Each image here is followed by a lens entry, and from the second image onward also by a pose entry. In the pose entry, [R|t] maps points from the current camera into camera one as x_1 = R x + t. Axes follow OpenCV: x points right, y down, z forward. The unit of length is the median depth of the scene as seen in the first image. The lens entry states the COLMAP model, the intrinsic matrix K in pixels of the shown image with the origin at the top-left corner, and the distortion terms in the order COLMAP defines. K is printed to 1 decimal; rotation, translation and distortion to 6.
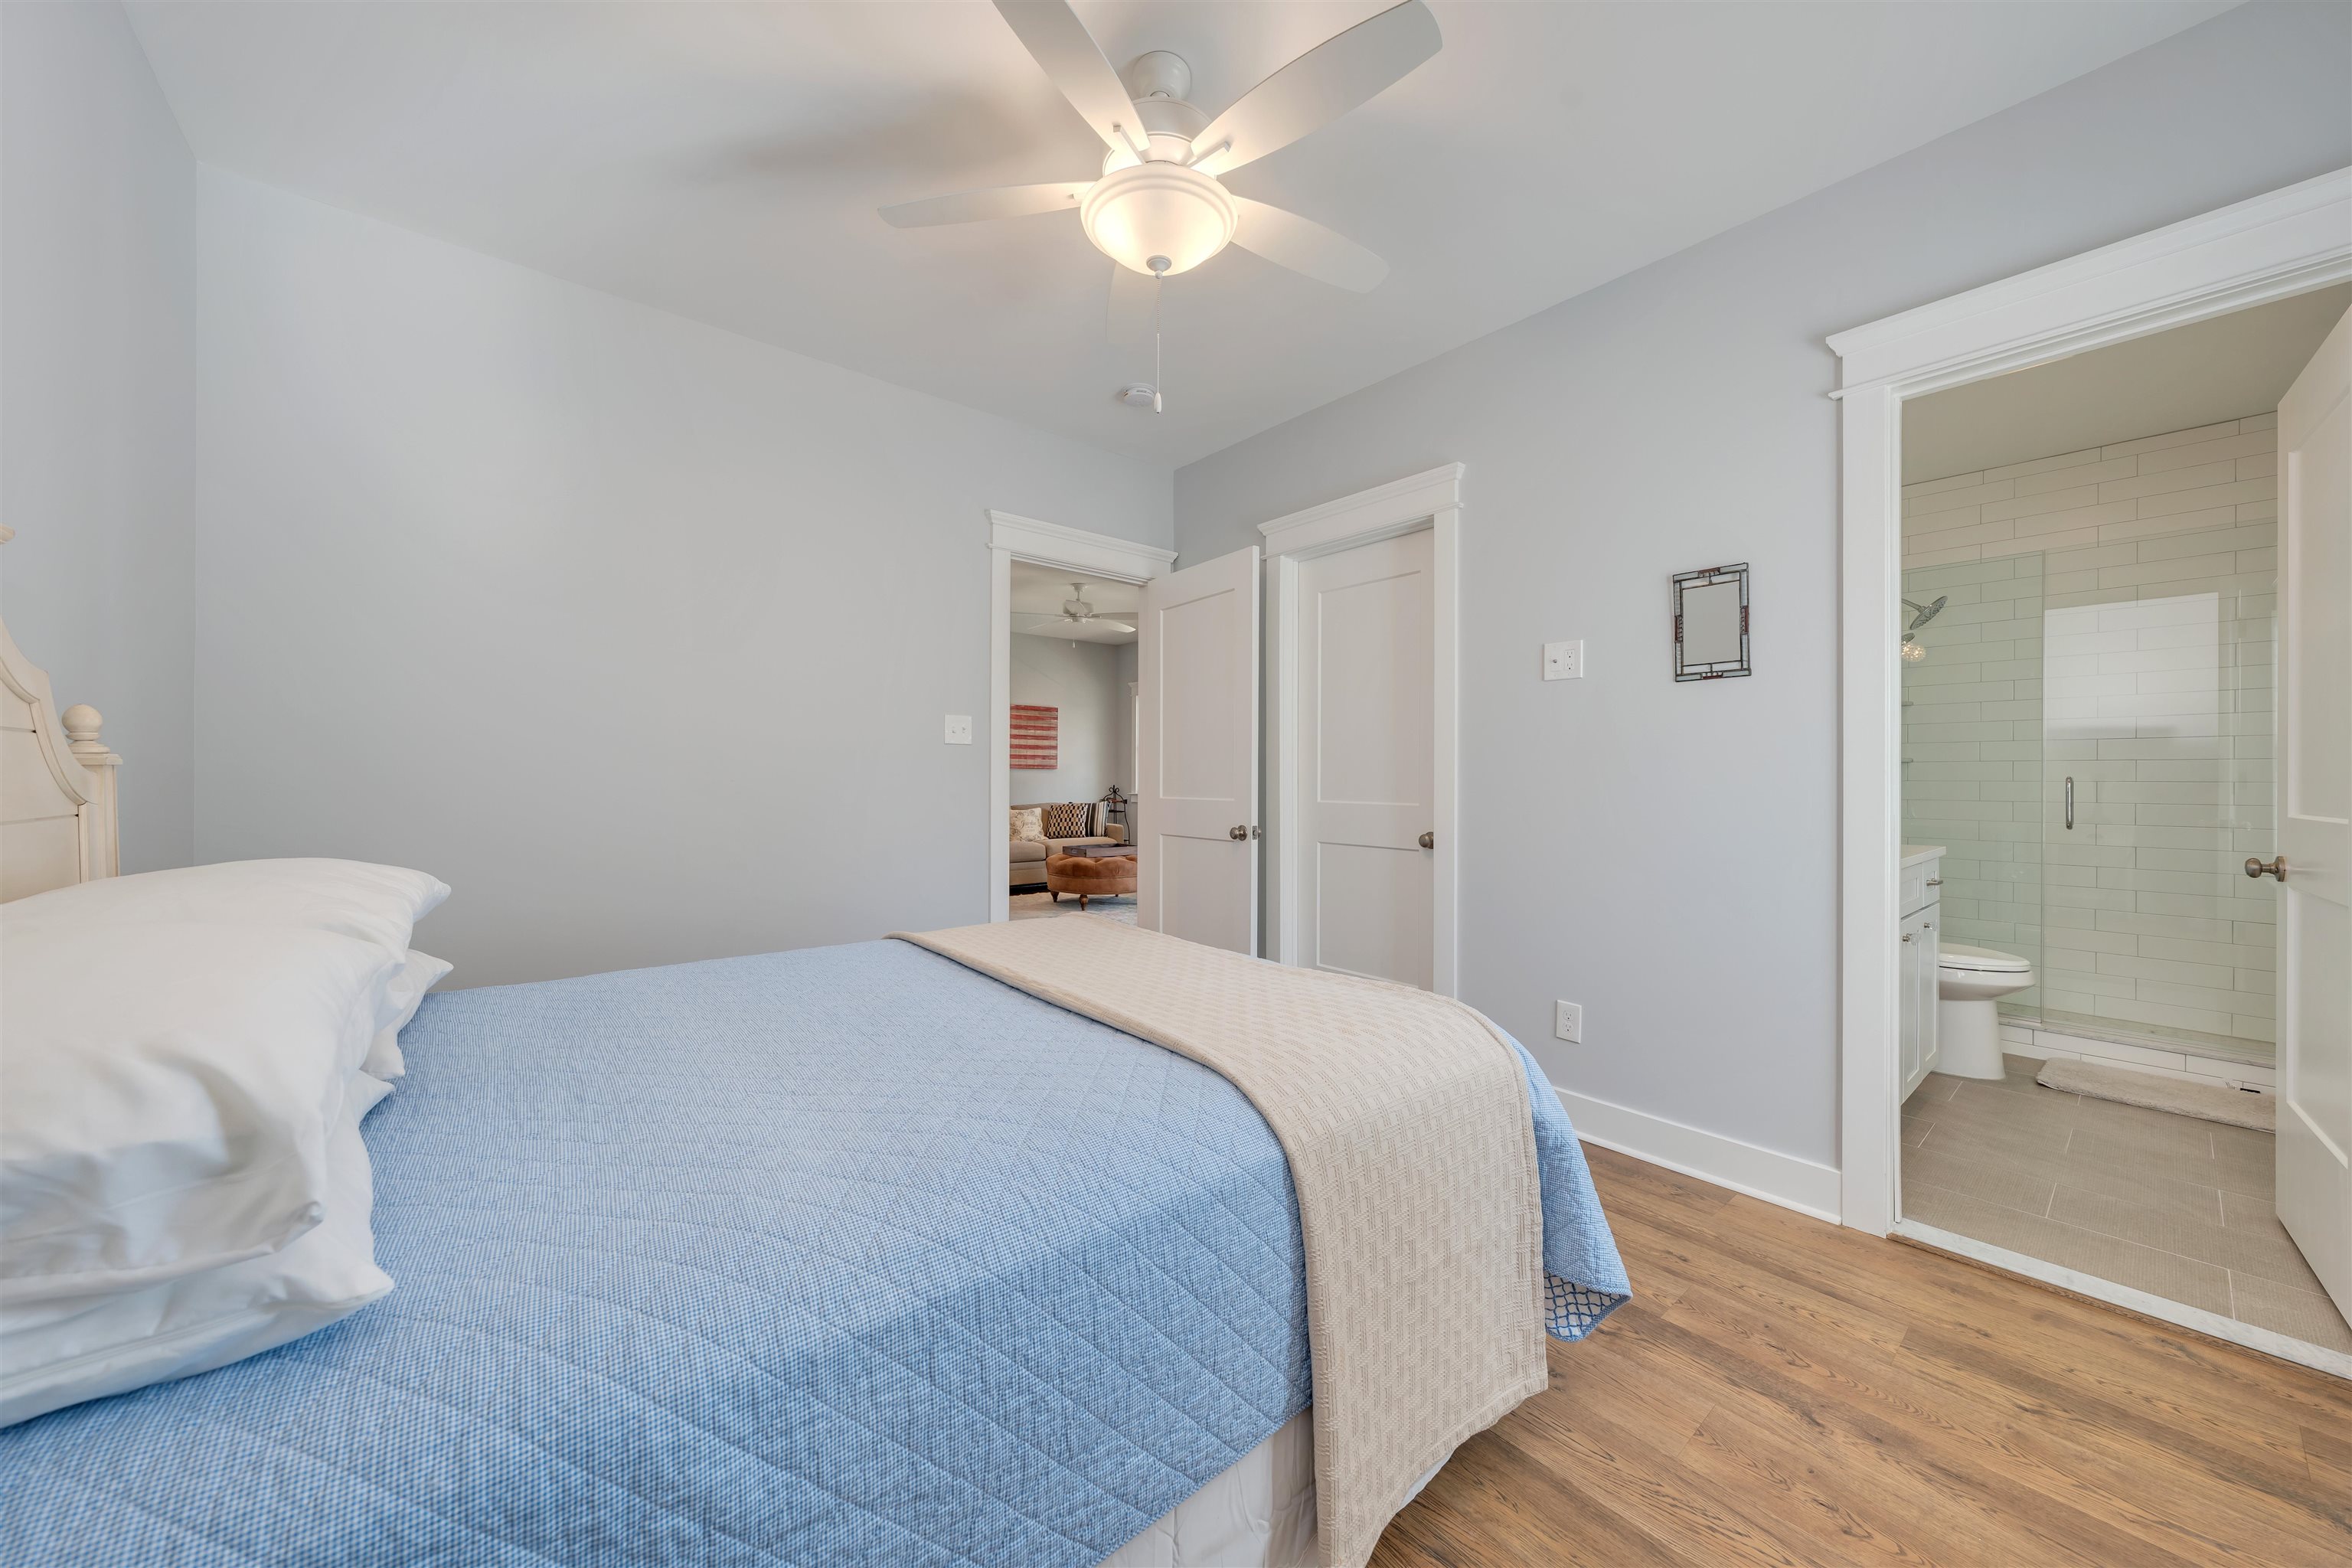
lens RADIAL K [[844.9, 0, 1174.1], [0, 844.9, 783.2], [0, 0, 1]] dist [-0.000574, -0.000019]
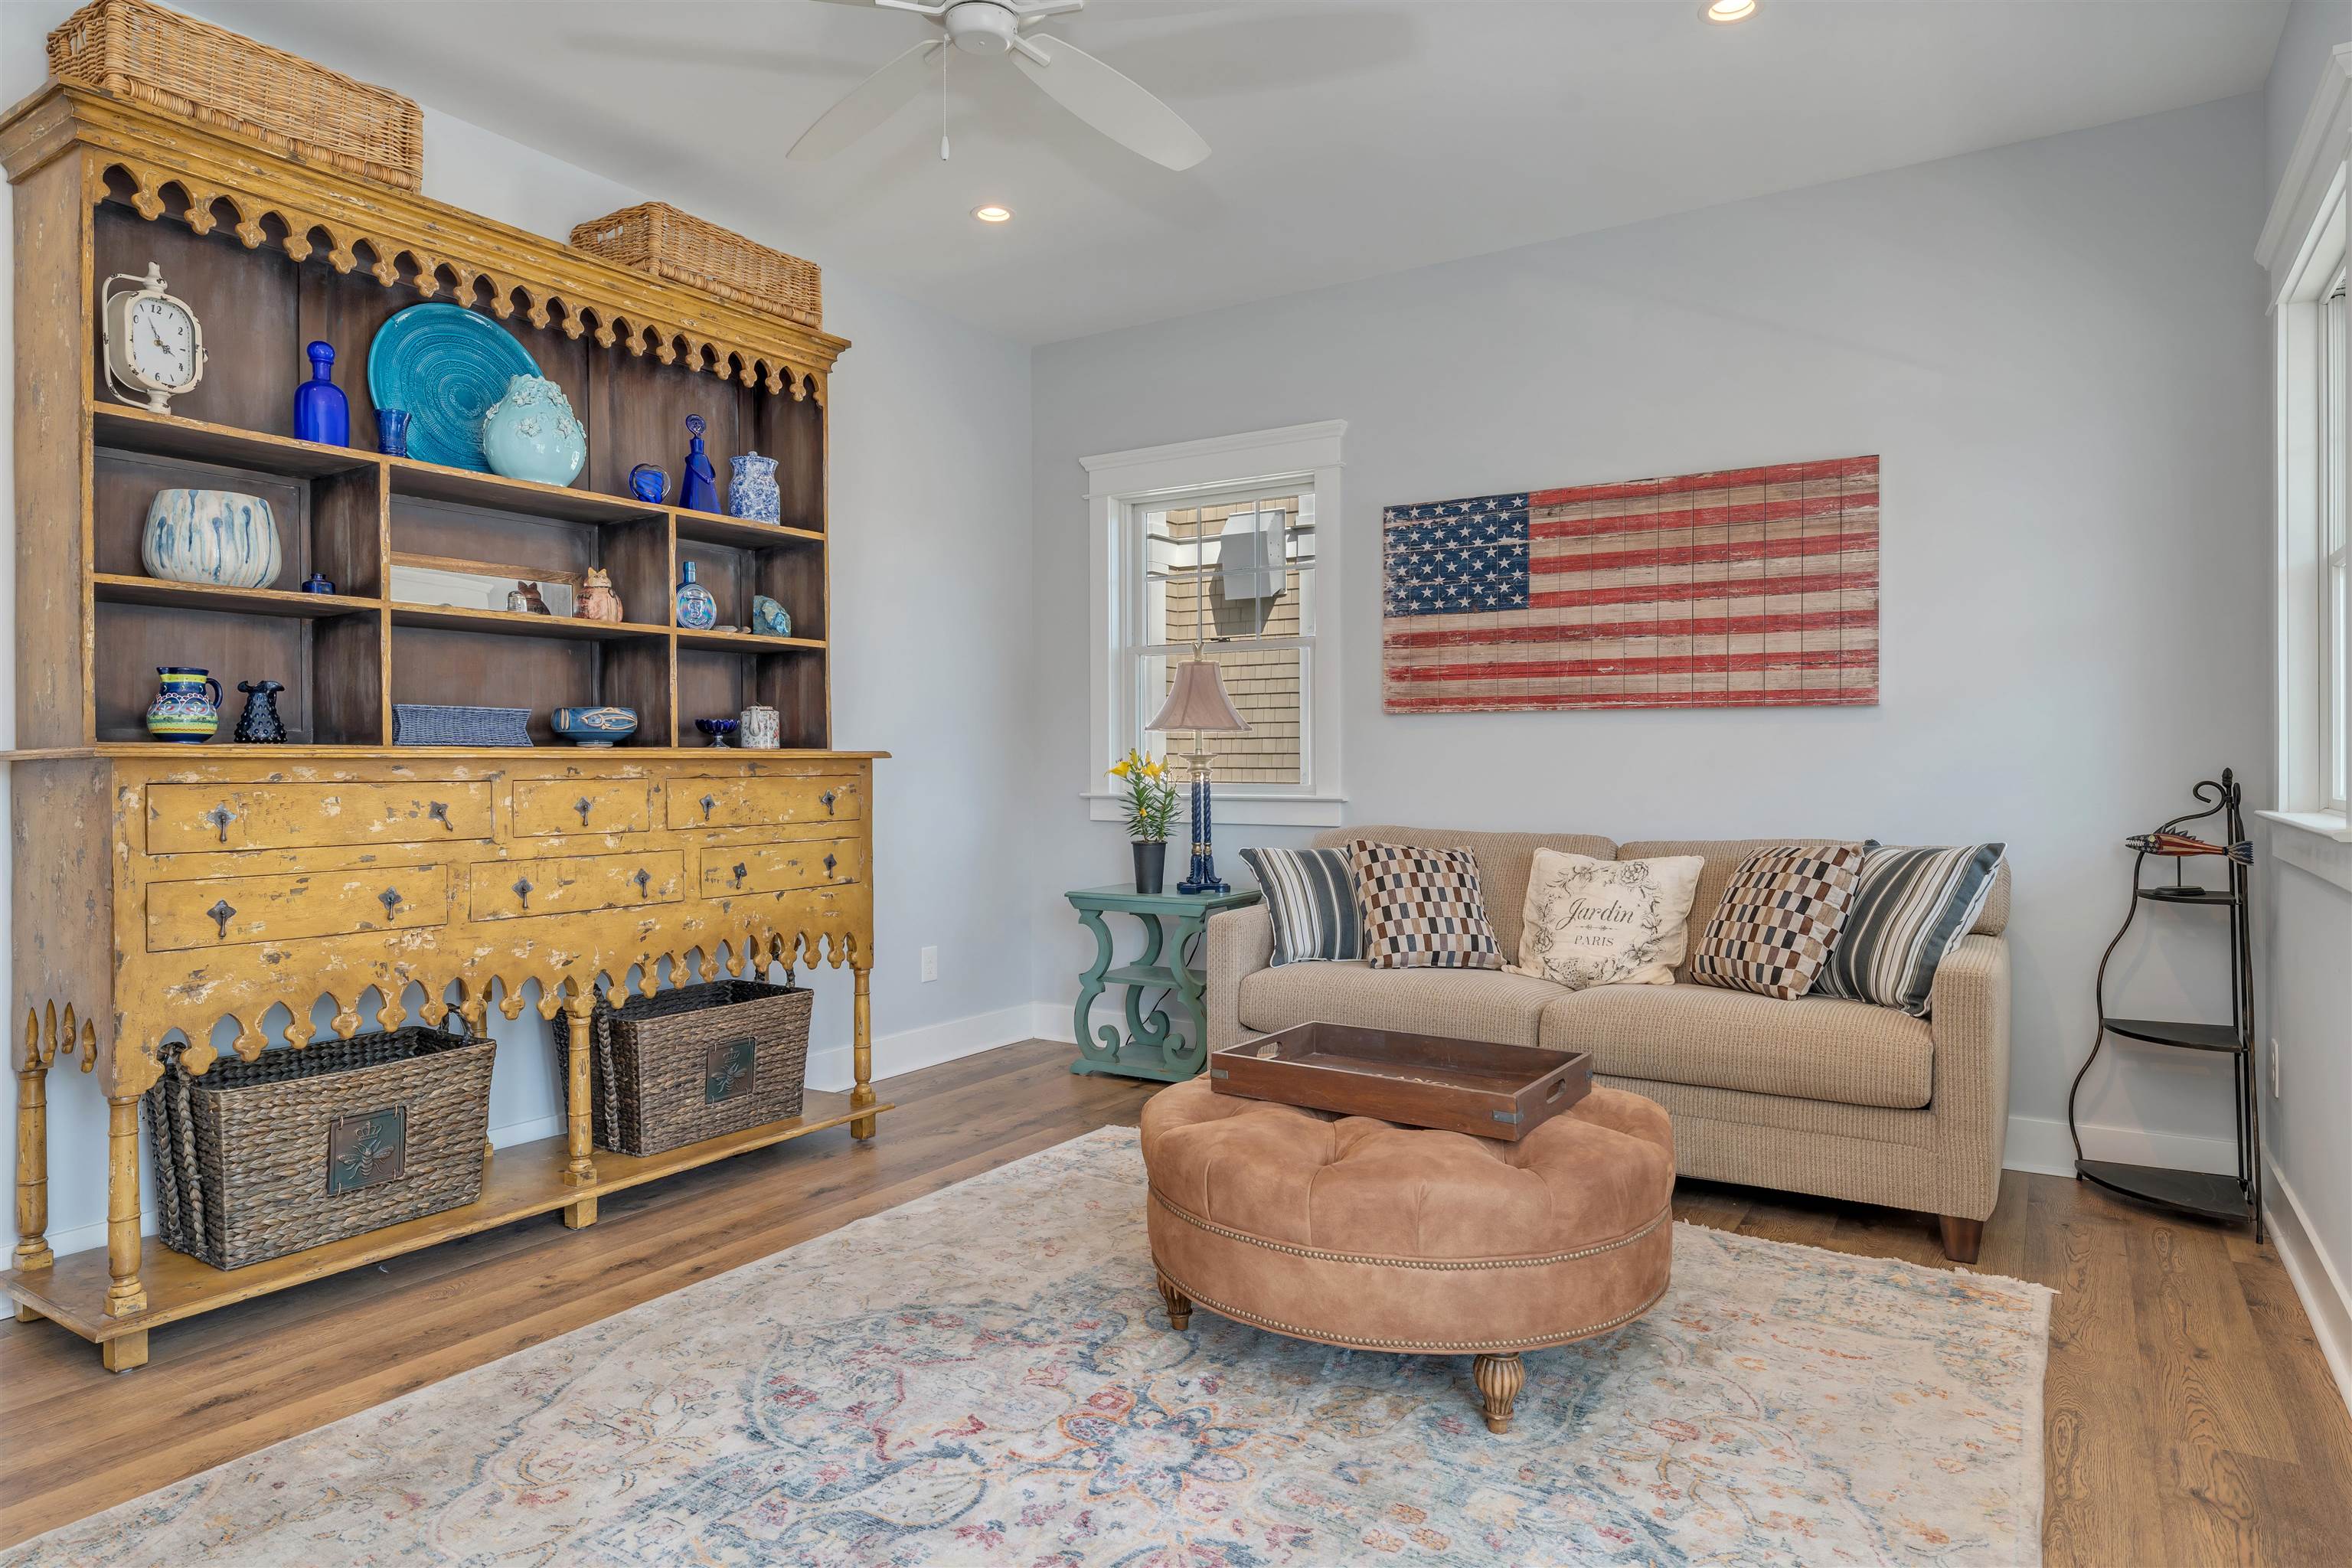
lens RADIAL K [[1377.5, 0, 1191.4], [0, 1377.5, 768.2], [0, 0, 1]] dist [0.006756, 0.004628]
pose [[0.313201, 0.001467, -0.949686, 0.185712], [-0.004203, 0.999991, 0.000158, 0.002967], [0.949678, 0.003942, 0.313204, 0.697142]]
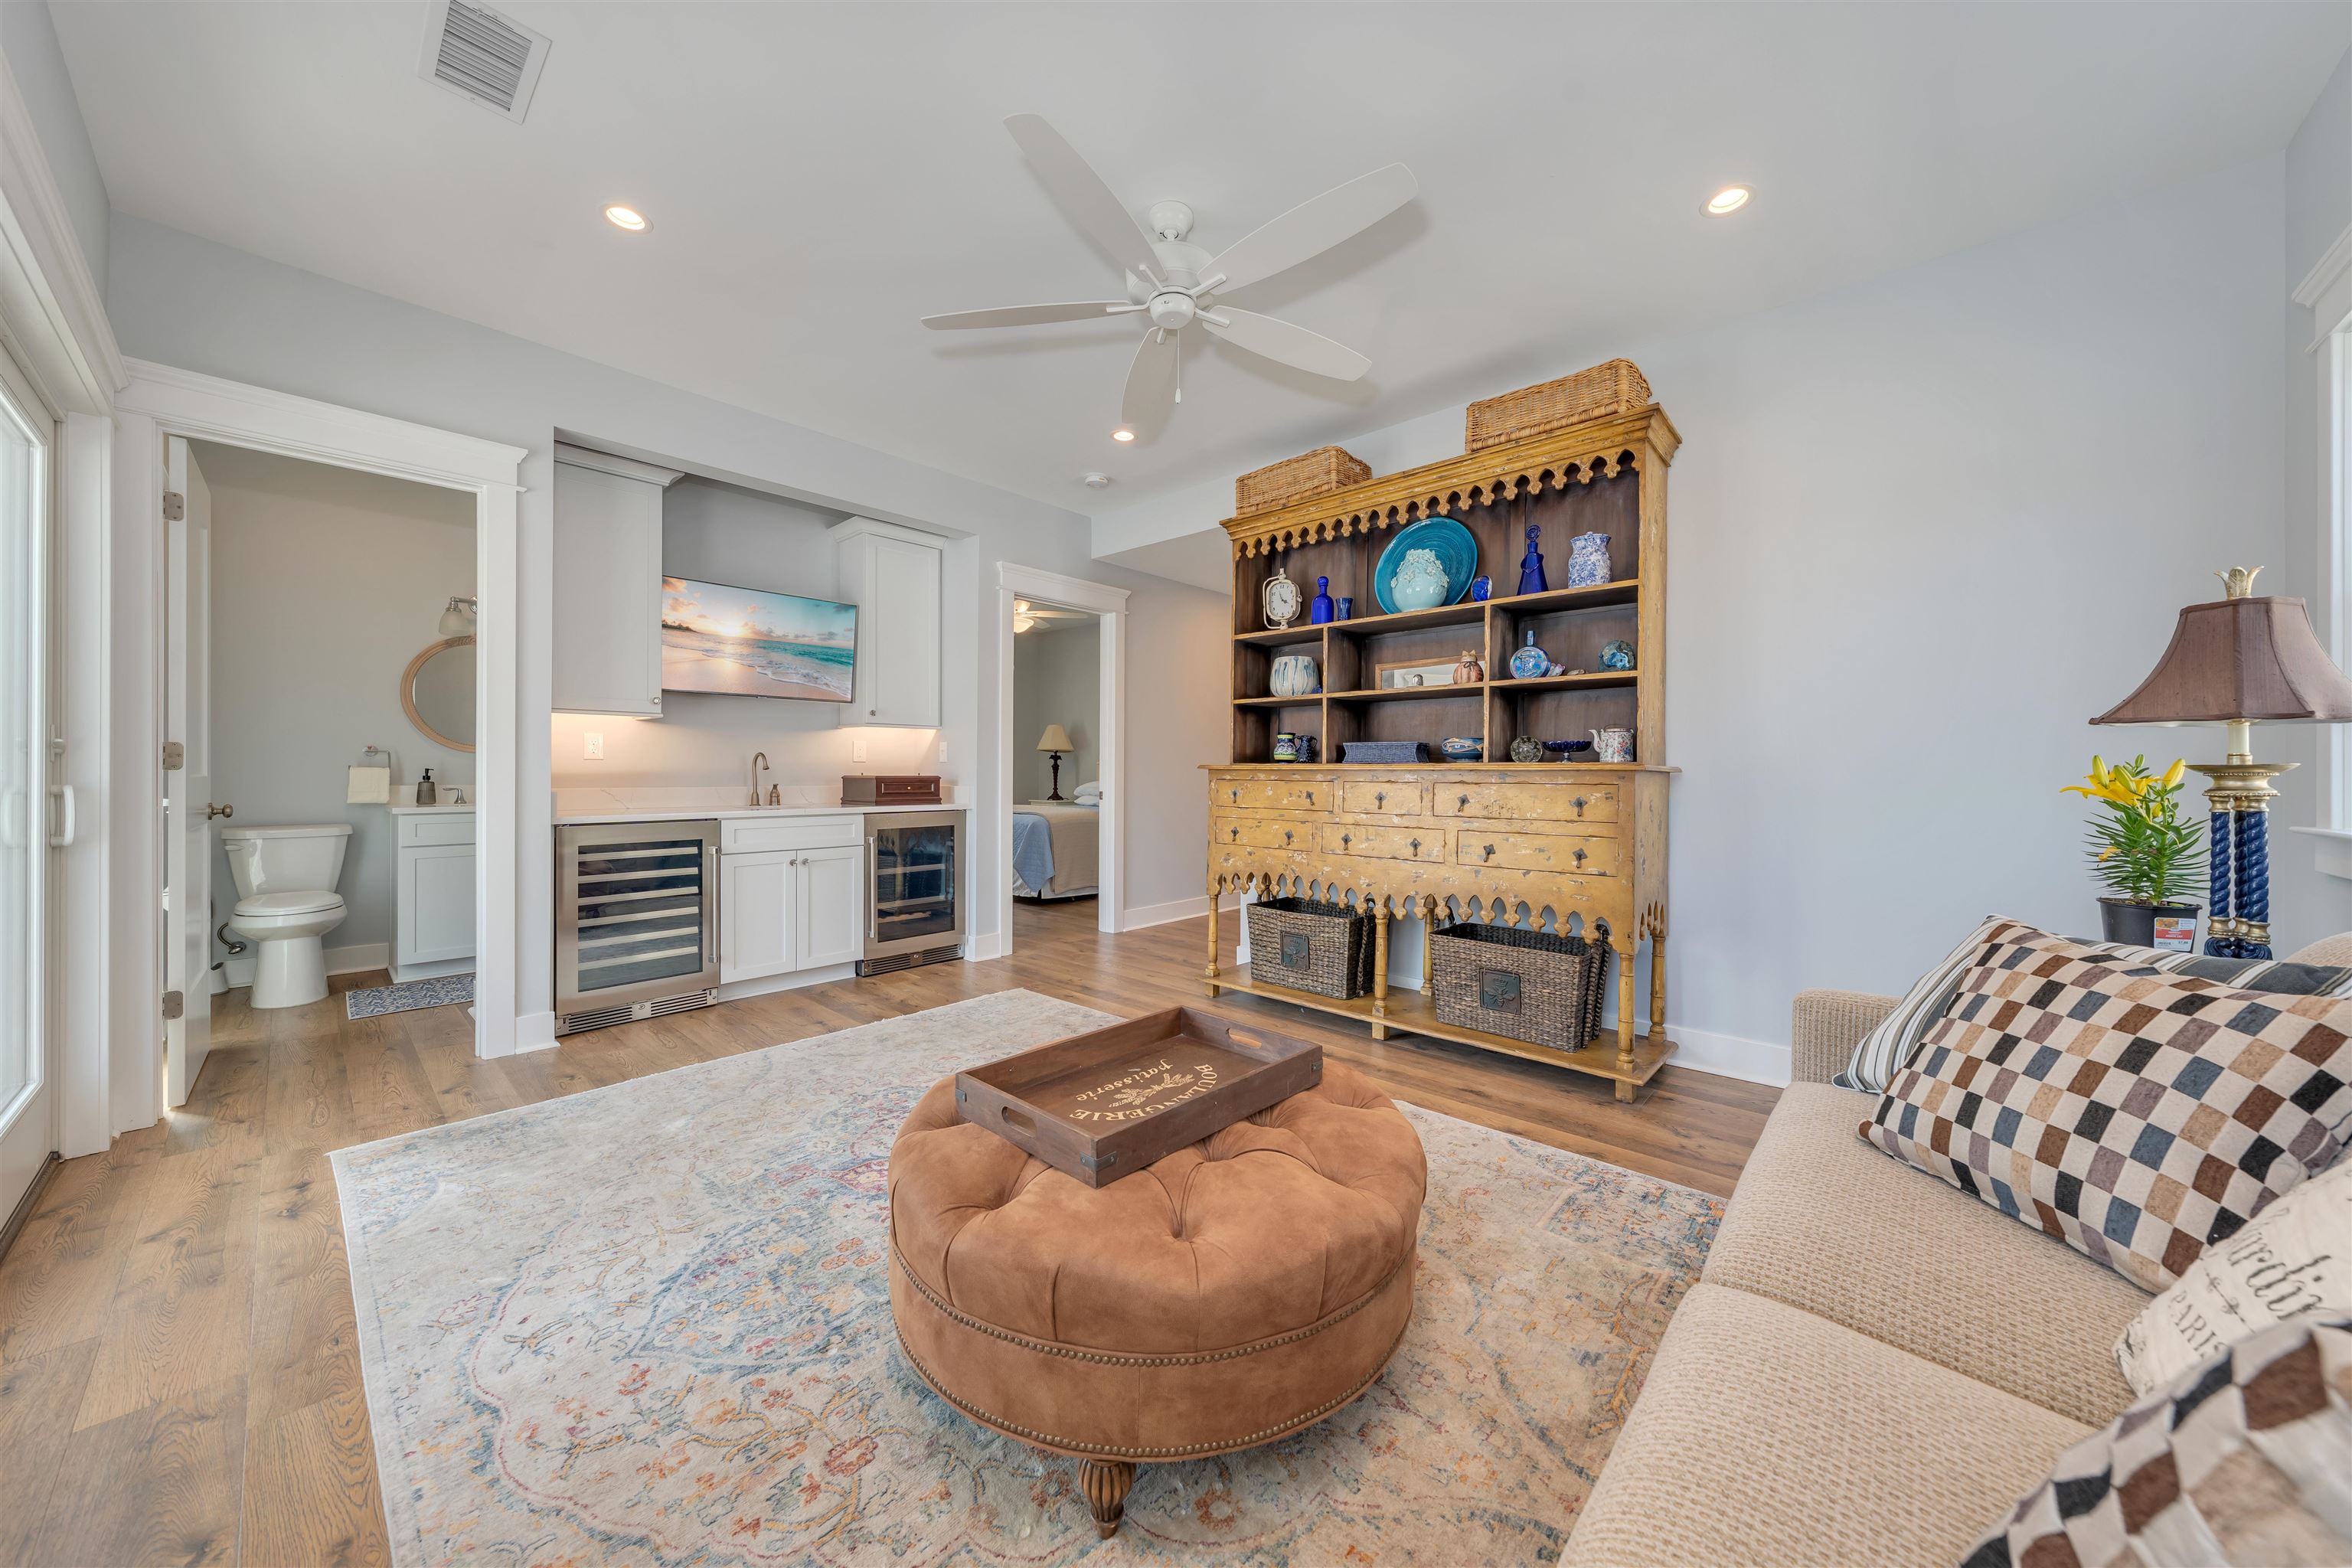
lens RADIAL K [[793.7, 0, 1176.3], [0, 793.7, 780.5], [0, 0, 1]] dist [-0.016577, -0.000270]
pose [[-0.987965, -0.004191, -0.154621, -0.049461], [-0.006989, 0.999821, 0.017556, 0.000440], [0.154520, 0.018425, -0.987818, 0.986637]]
